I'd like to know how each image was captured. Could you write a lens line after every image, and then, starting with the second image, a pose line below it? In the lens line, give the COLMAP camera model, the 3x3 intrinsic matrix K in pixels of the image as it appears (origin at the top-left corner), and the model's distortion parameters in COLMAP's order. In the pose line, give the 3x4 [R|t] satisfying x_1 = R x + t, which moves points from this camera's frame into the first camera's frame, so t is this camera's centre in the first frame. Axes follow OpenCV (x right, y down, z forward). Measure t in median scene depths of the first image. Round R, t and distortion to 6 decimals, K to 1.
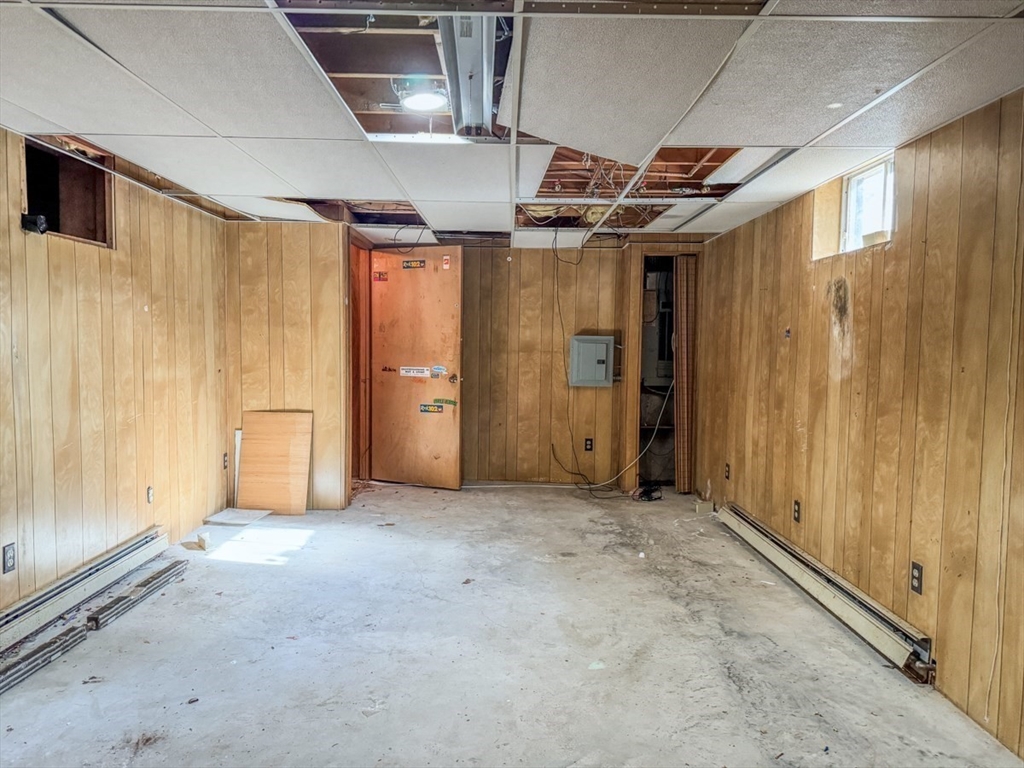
lens RADIAL K [[729.1, 0, 512.0], [0, 729.1, 384.0], [0, 0, 1]] dist [0.046140, -0.001079]
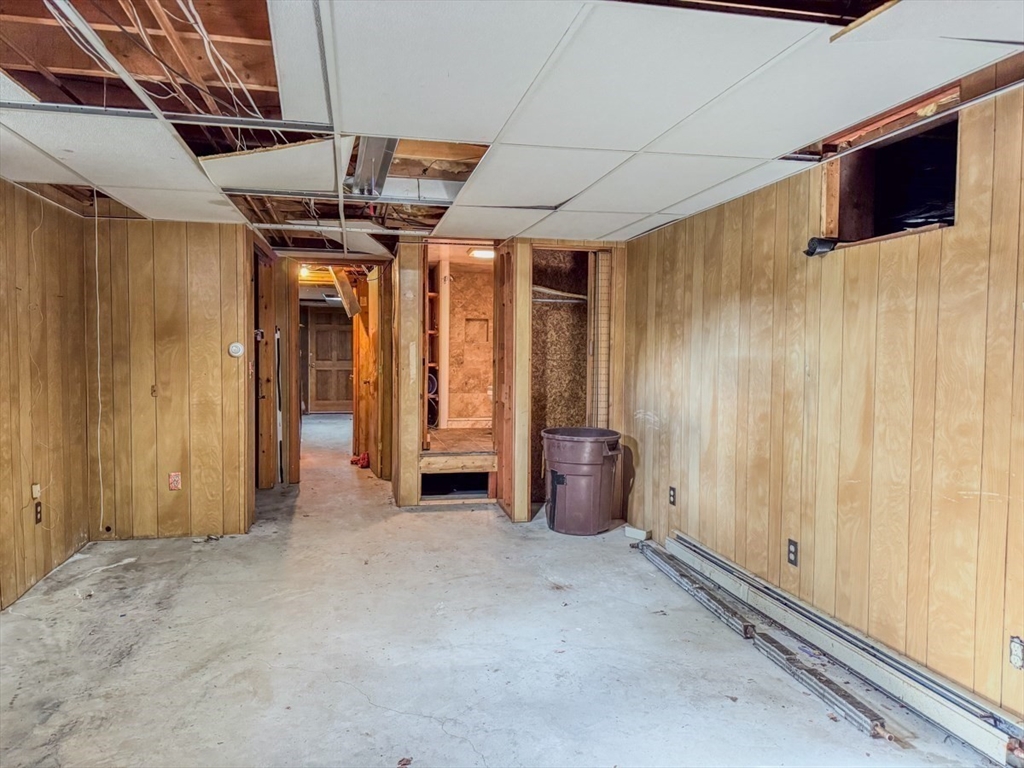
lens RADIAL K [[725.1, 0, 512.0], [0, 725.1, 384.0], [0, 0, 1]] dist [-0.000131, -0.003916]
pose [[-0.977388, -0.012517, -0.211084, -0.023014], [-0.035058, 0.994023, 0.103390, -0.110818], [0.208528, 0.108452, -0.971985, 1.824141]]
